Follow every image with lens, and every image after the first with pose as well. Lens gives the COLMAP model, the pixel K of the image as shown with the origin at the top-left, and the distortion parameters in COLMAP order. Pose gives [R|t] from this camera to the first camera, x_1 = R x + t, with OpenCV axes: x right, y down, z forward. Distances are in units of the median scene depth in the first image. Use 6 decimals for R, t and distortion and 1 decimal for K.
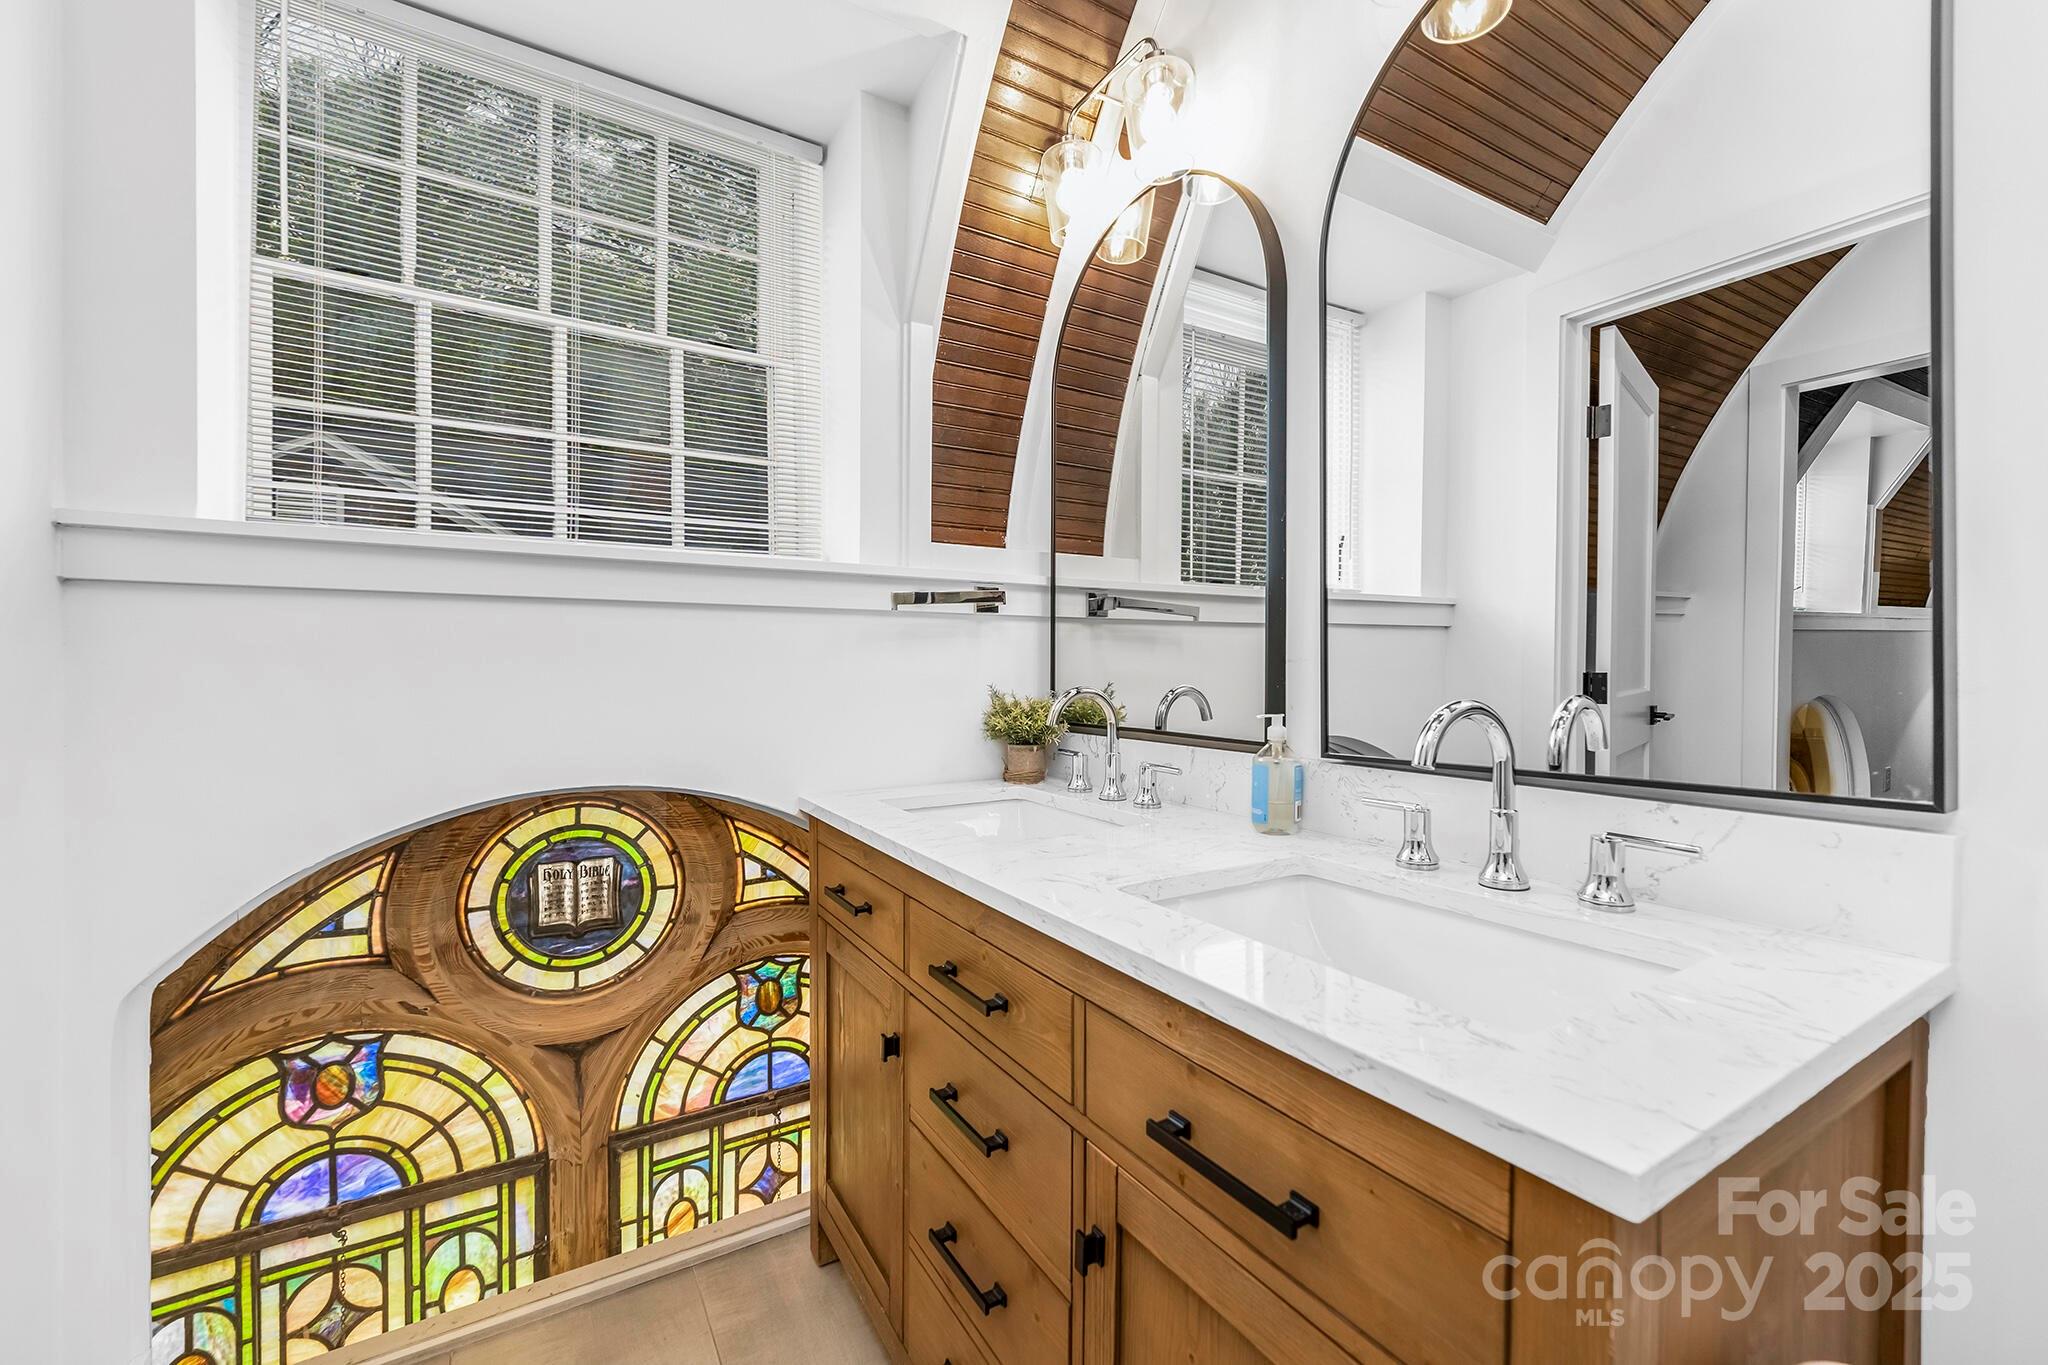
lens RADIAL K [[804.8, 0, 980.3], [0, 804.8, 675.7], [0, 0, 1]] dist [0.001449, -0.000011]
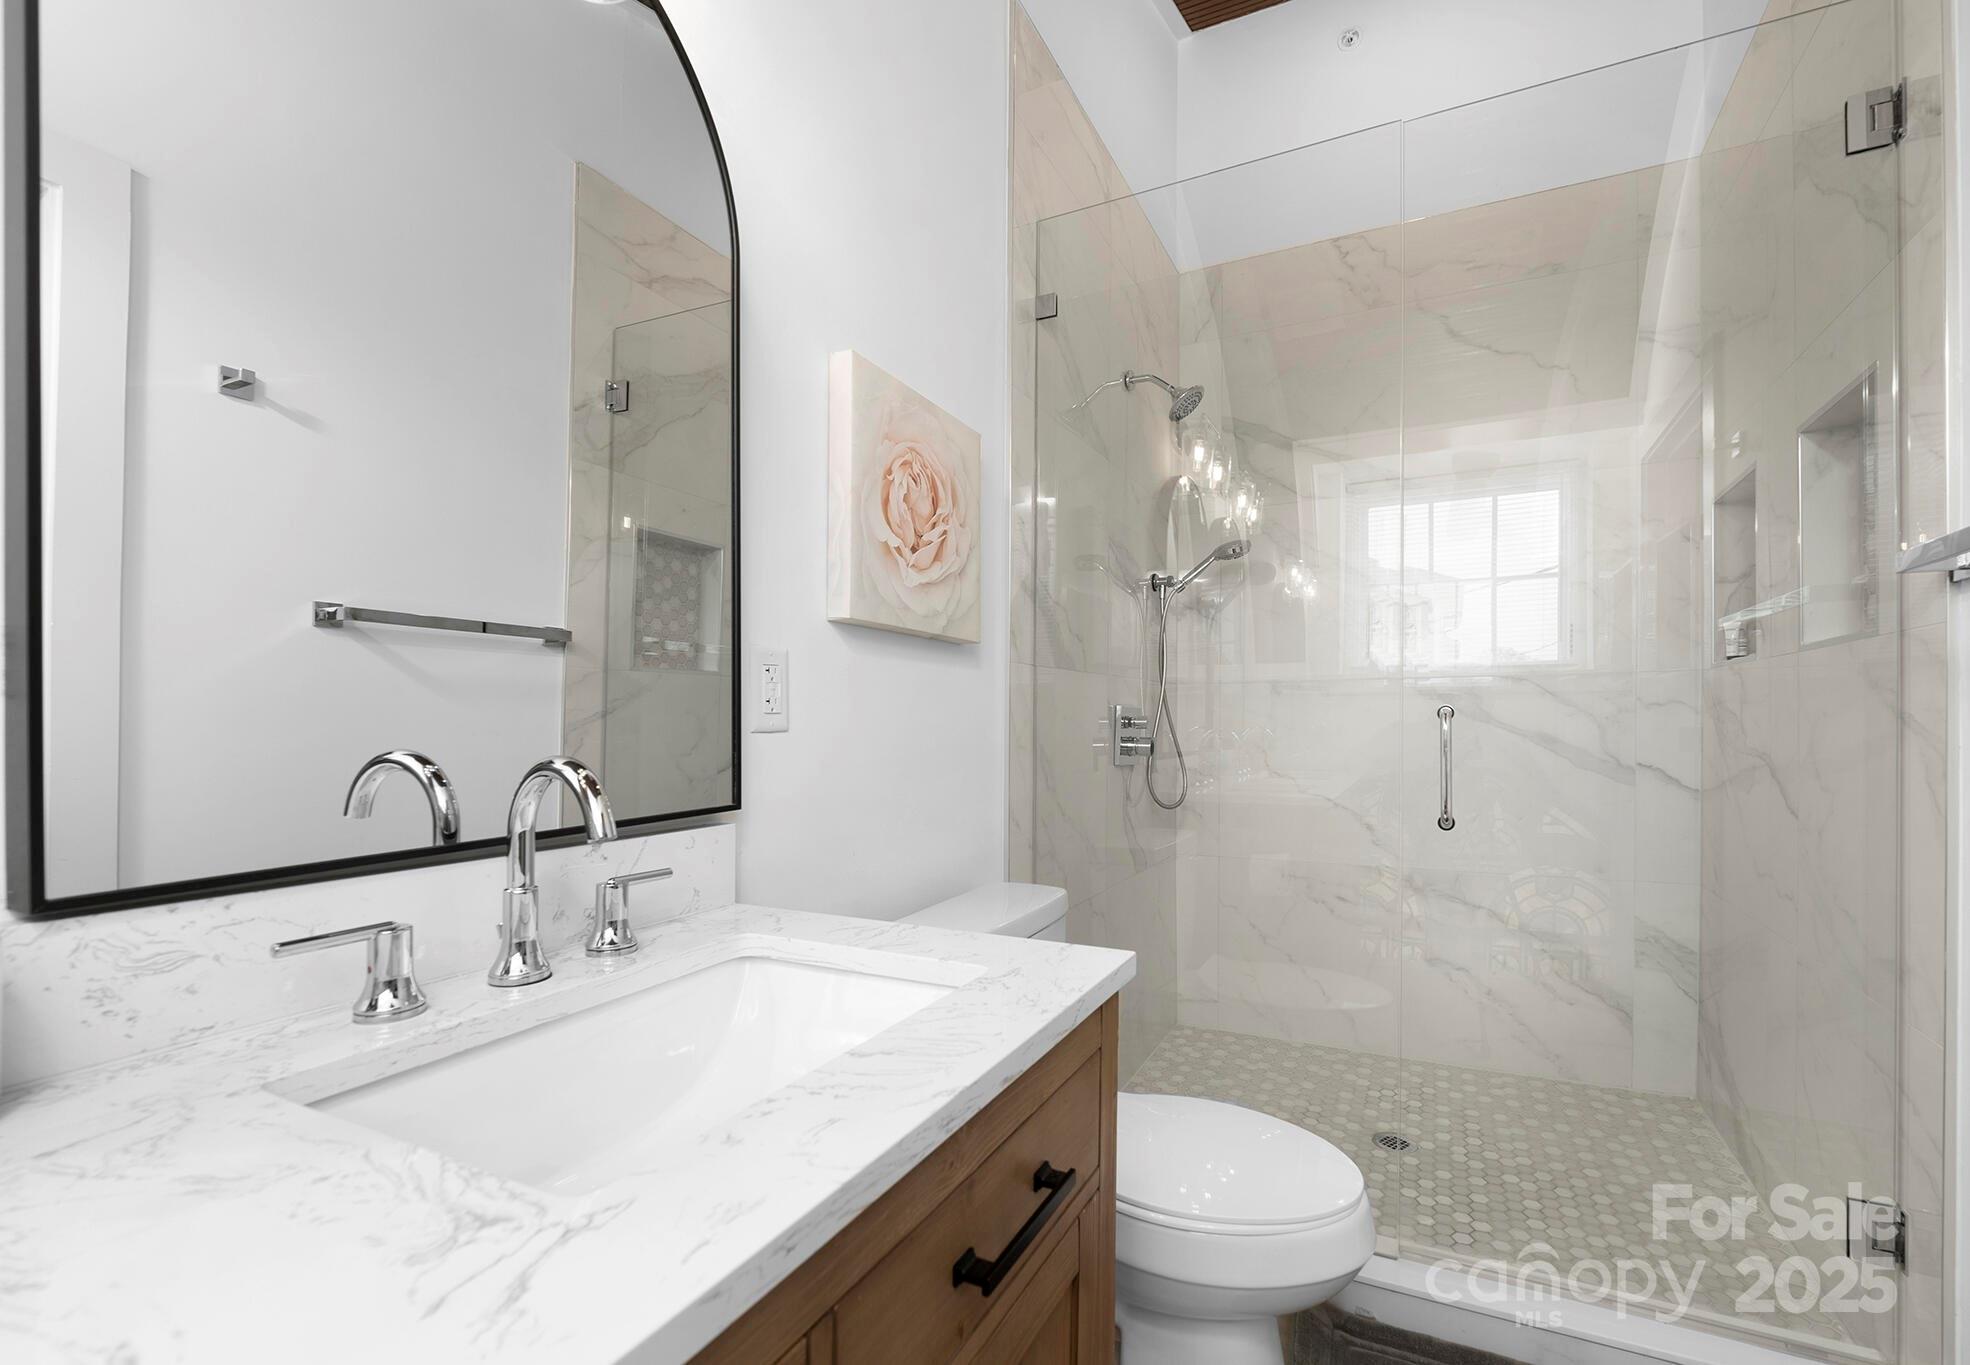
lens RADIAL K [[878.8, 0, 1043.4], [0, 878.8, 691.0], [0, 0, 1]] dist [-0.000464, 0.000029]
pose [[-0.586807, 0.020935, 0.809456, -0.400844], [0.006060, 0.999751, -0.021464, -0.013000], [-0.809704, -0.007690, -0.586788, 1.081163]]
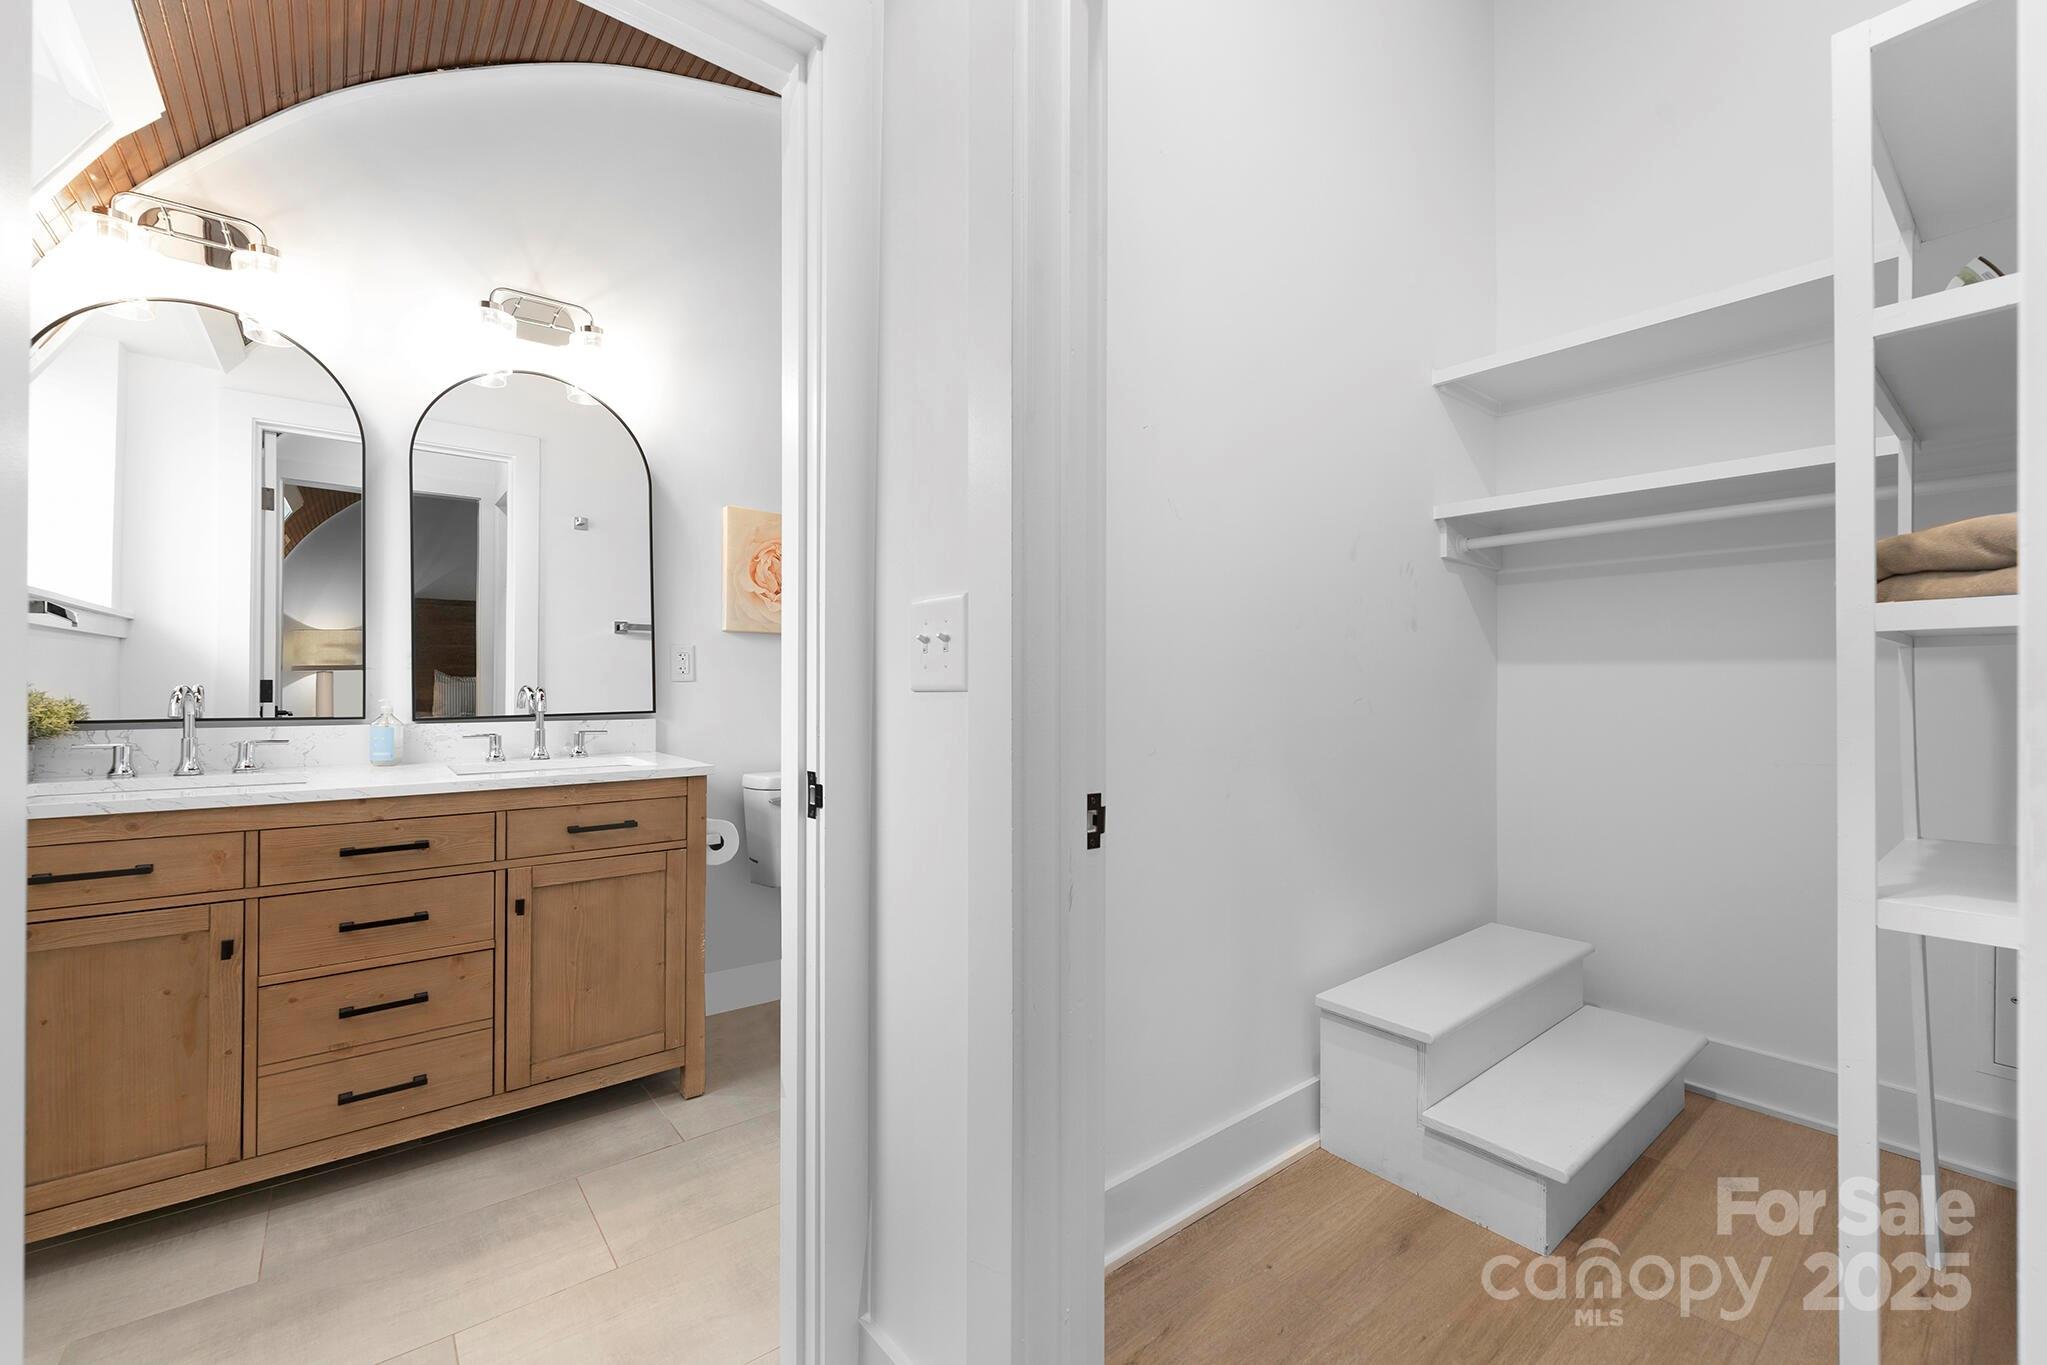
lens RADIAL K [[851.4, 0, 1023.5], [0, 851.4, 682.5], [0, 0, 1]] dist [-0.001197, -0.000242]
pose [[-0.168454, 0.004660, 0.985699, -2.252486], [0.007929, 0.999963, -0.003372, 0.039733], [-0.985678, 0.007247, -0.168484, -0.066782]]
